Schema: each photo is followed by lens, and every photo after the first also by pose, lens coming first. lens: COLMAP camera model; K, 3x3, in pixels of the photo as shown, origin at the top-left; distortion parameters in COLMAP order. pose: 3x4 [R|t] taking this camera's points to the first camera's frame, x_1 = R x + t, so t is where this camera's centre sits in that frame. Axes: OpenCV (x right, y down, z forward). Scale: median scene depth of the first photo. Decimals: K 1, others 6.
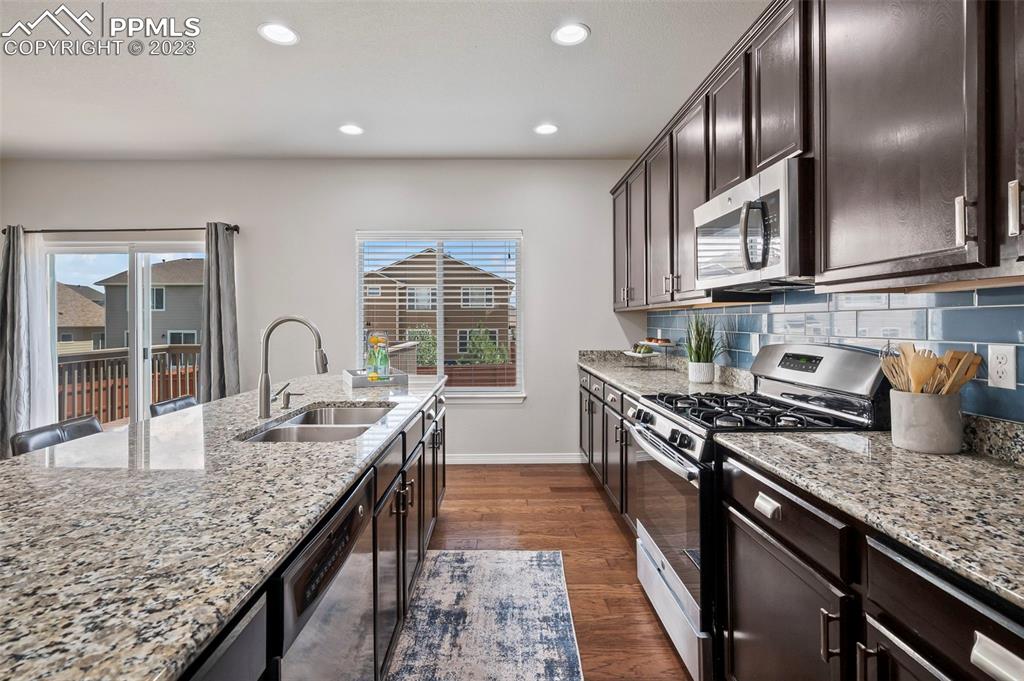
lens RADIAL K [[466.6, 0, 506.1], [0, 466.6, 324.2], [0, 0, 1]] dist [-0.000502, -0.000063]
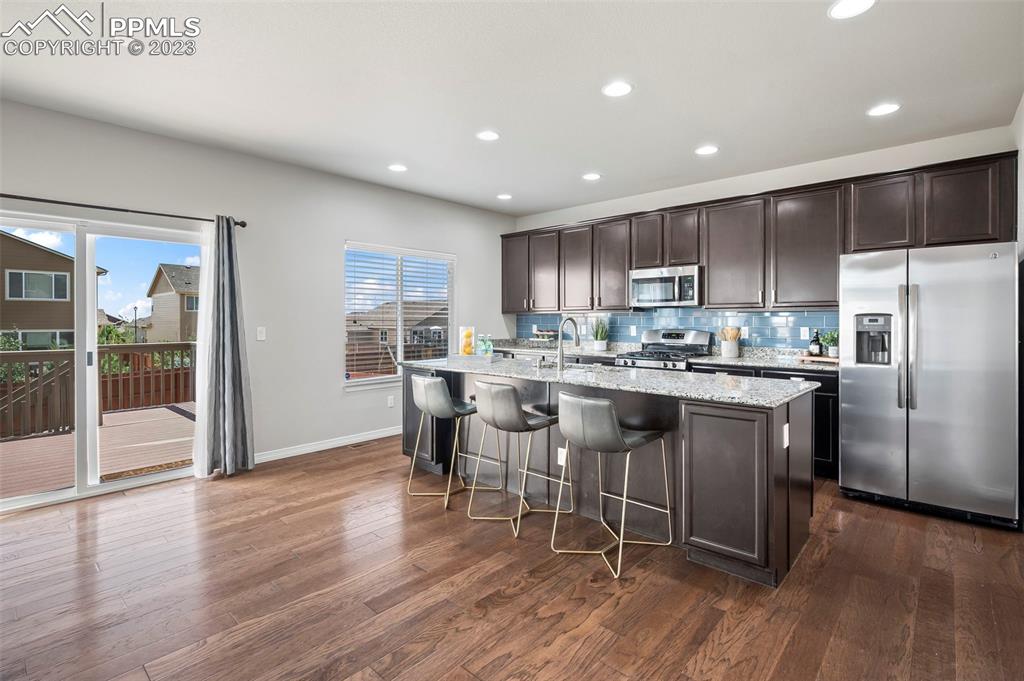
lens RADIAL K [[466.6, 0, 506.1], [0, 466.6, 324.2], [0, 0, 1]] dist [-0.000502, -0.000063]
pose [[0.695044, -0.002002, 0.718965, -0.910618], [0.004893, 0.999986, -0.001946, 0.007654], [-0.718951, 0.004870, 0.695044, -0.069736]]
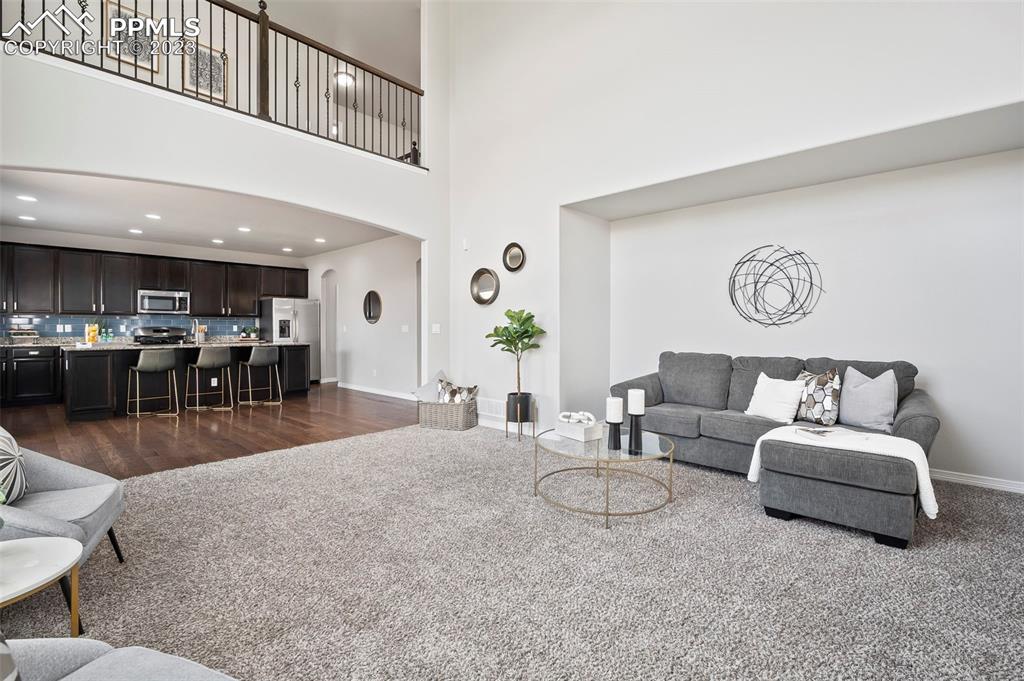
lens RADIAL K [[466.6, 0, 506.1], [0, 466.6, 324.2], [0, 0, 1]] dist [-0.000502, -0.000063]
pose [[-0.713731, 0.001803, 0.700417, -2.268252], [0.002699, 0.999996, 0.000176, 0.012919], [-0.700414, 0.002016, -0.713734, 0.887051]]
